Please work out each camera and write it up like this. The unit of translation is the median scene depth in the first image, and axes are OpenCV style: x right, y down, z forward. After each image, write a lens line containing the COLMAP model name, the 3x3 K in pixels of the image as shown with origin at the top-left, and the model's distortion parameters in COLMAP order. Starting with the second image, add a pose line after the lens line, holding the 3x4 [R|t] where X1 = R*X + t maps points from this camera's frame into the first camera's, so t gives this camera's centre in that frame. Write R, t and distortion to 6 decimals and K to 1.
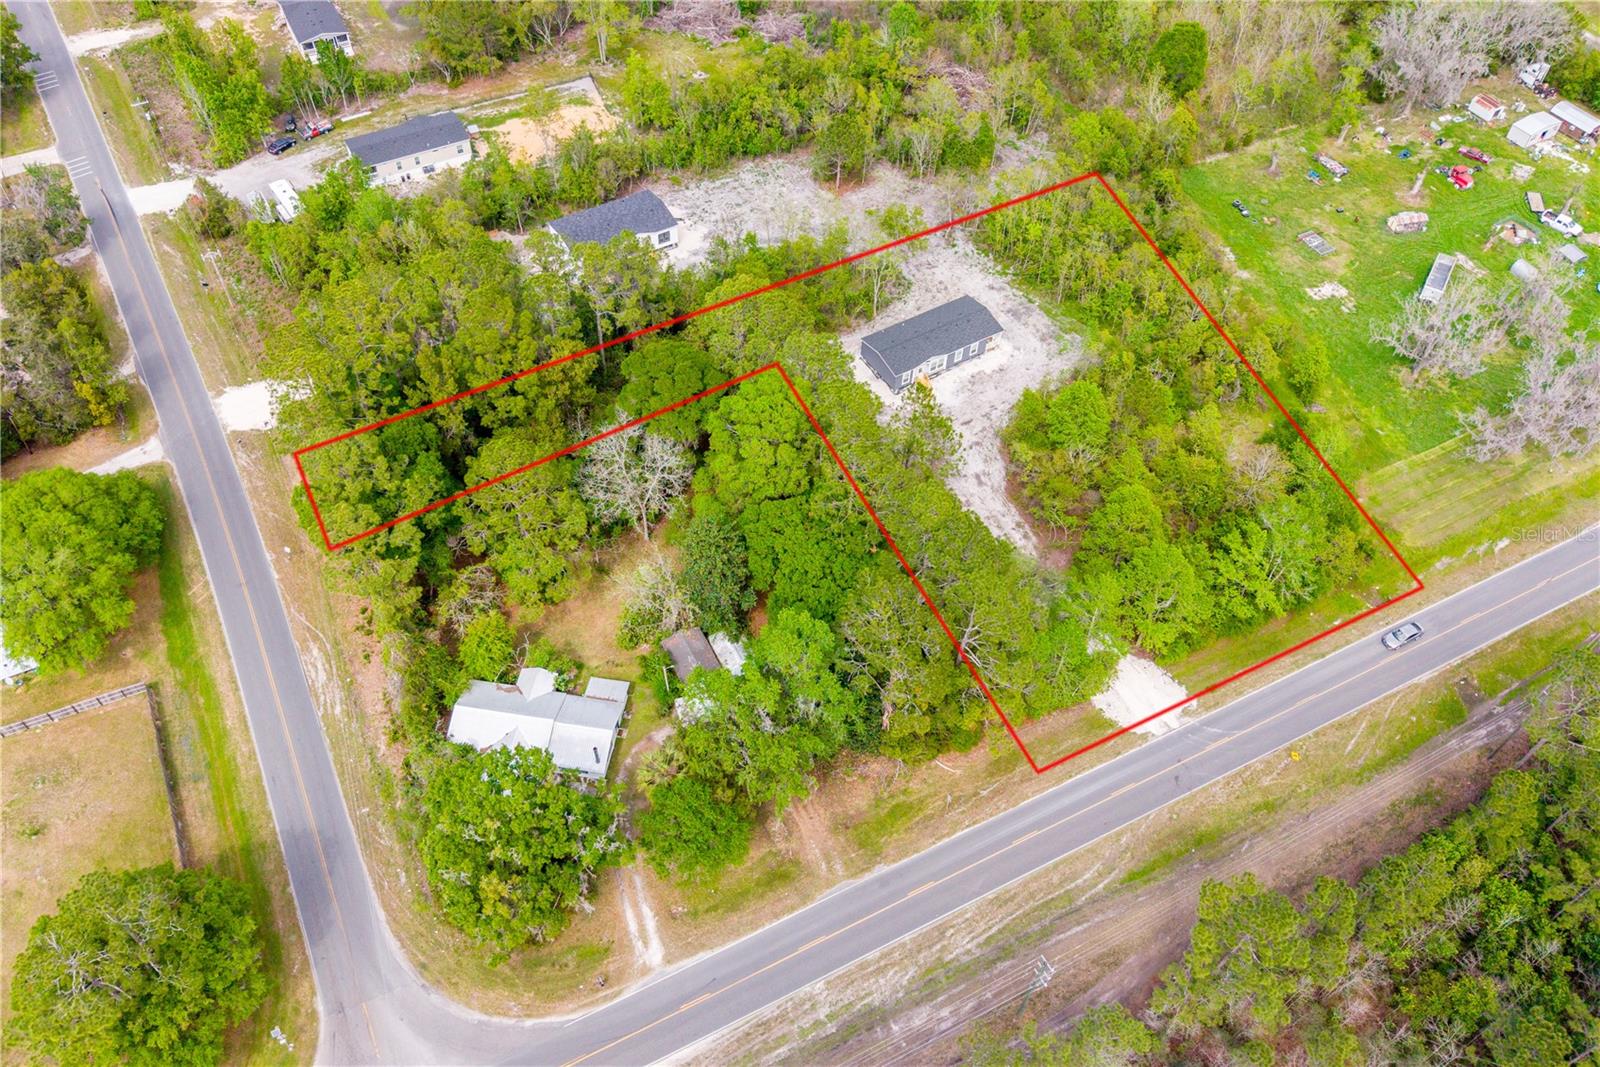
lens RADIAL K [[1291.2, 0, 757.4], [0, 1291.2, 533.3], [0, 0, 1]] dist [0.002449, -0.011334]
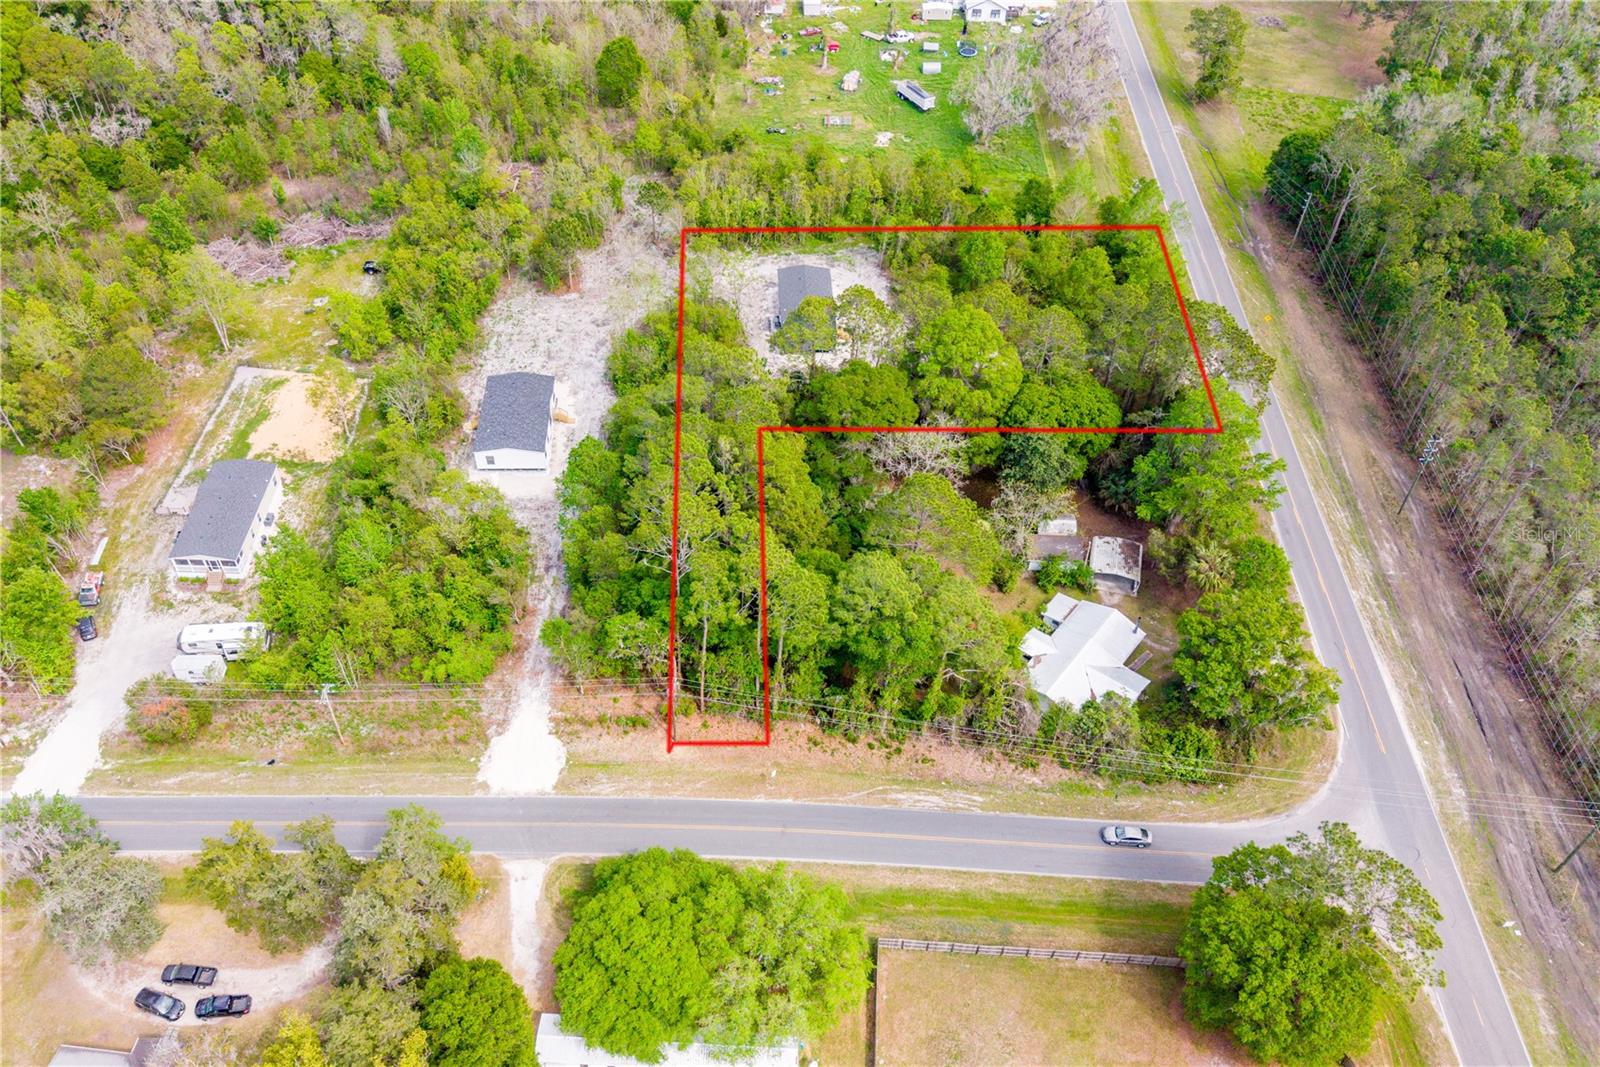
lens RADIAL K [[1291.2, 0, 757.4], [0, 1291.2, 533.3], [0, 0, 1]] dist [0.002449, -0.011334]
pose [[0.481671, -0.624337, 0.614977, -0.894321], [0.672971, 0.713015, 0.196773, -0.325010], [-0.561341, 0.319082, 0.763599, 0.258487]]
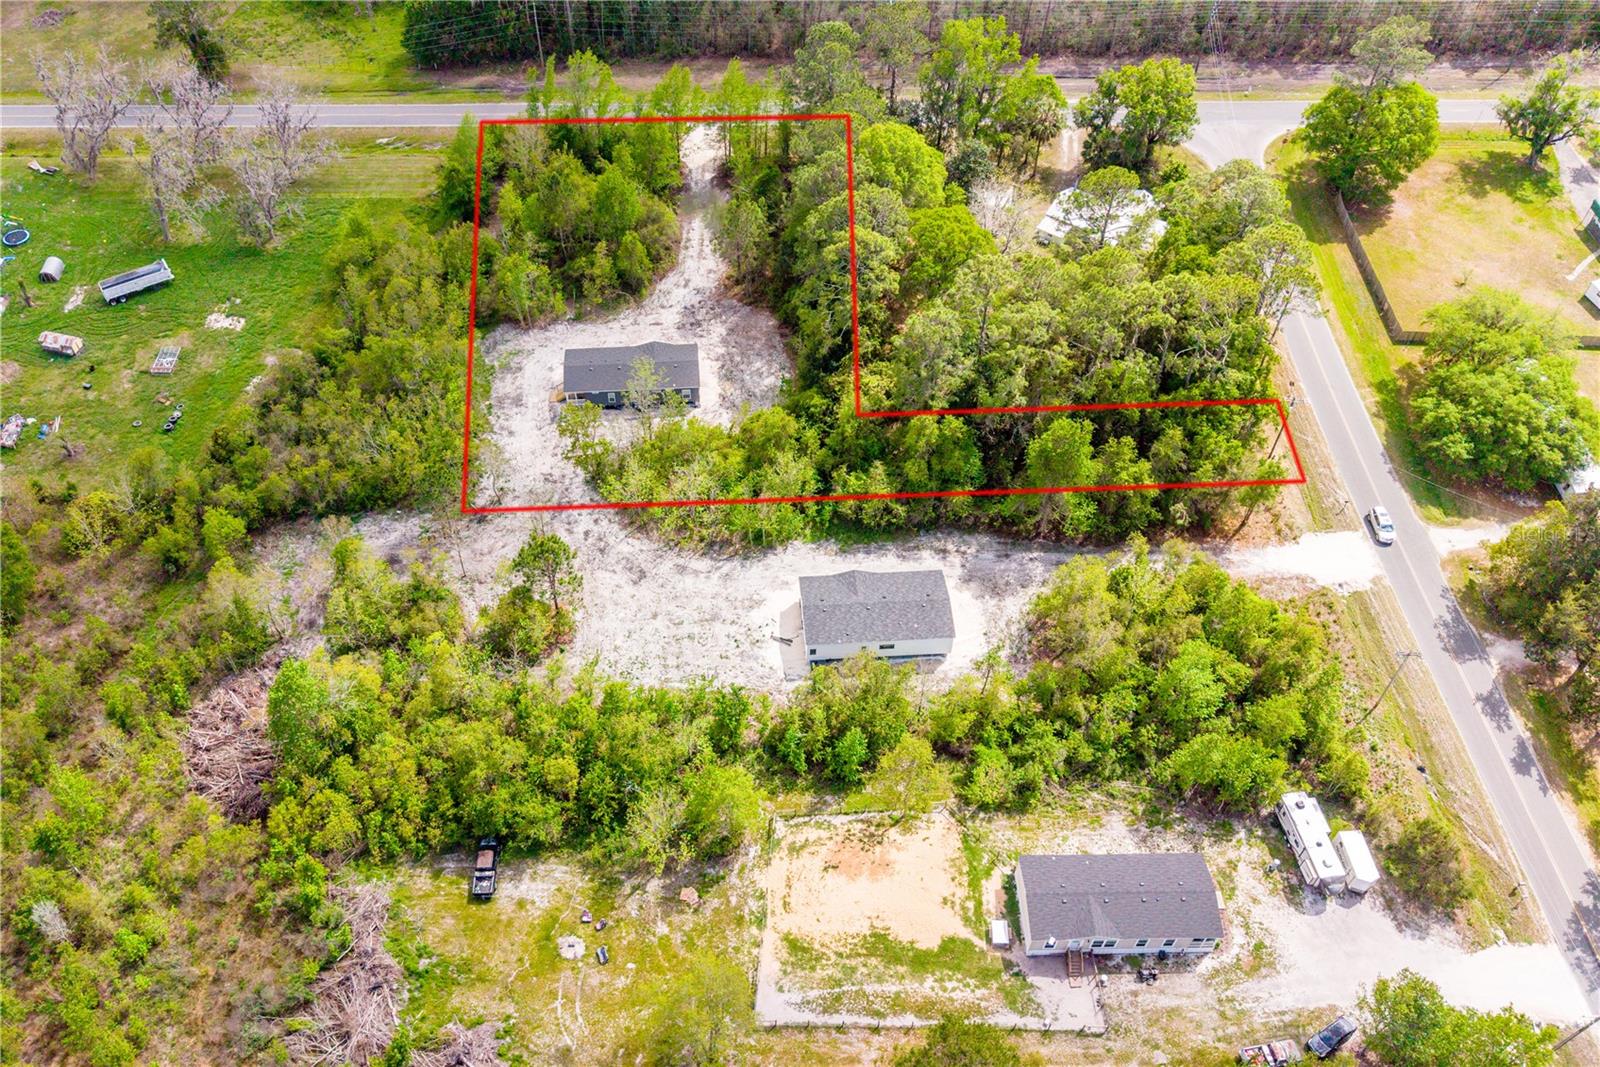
lens RADIAL K [[1291.2, 0, 757.4], [0, 1291.2, 533.3], [0, 0, 1]] dist [0.002449, -0.011334]
pose [[-0.896476, -0.341444, 0.282395, -0.331421], [0.337327, -0.112680, 0.934619, -1.298649], [-0.287300, 0.933123, 0.216194, 1.086675]]
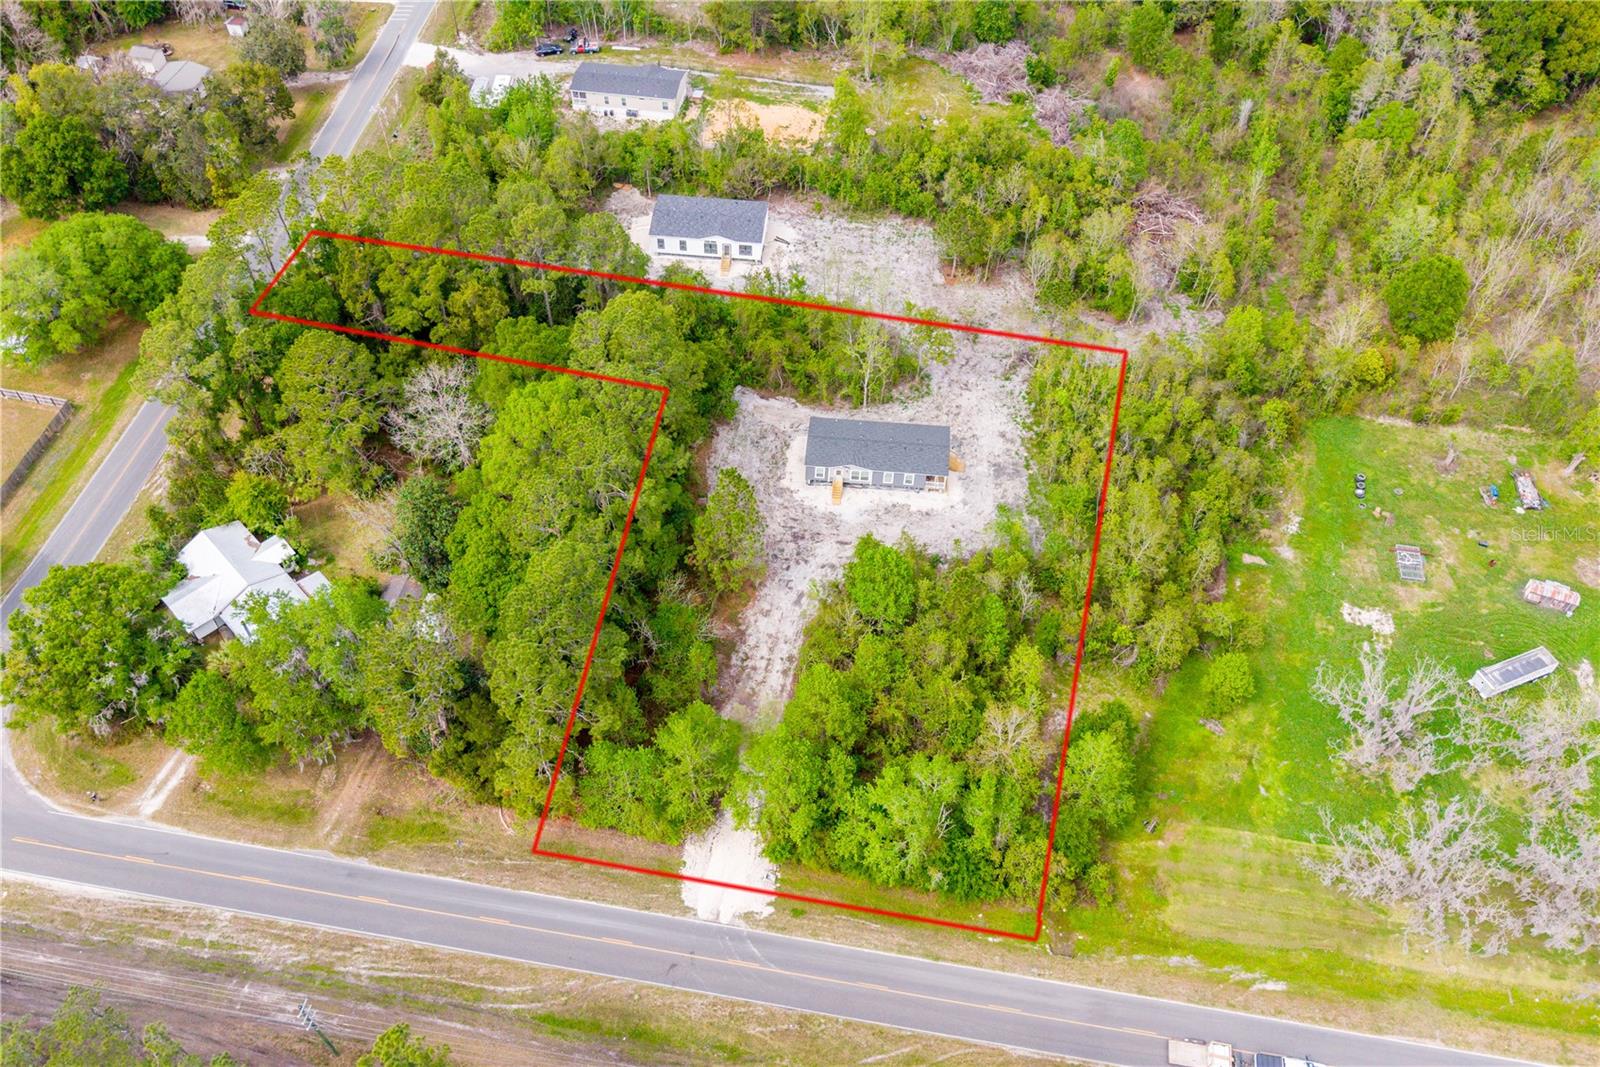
lens RADIAL K [[1291.2, 0, 757.4], [0, 1291.2, 533.3], [0, 0, 1]] dist [0.002449, -0.011334]
pose [[0.802203, 0.455267, -0.386268, 0.558274], [-0.455610, 0.884905, 0.096763, -0.183994], [0.385863, 0.098364, 0.917297, 0.158526]]
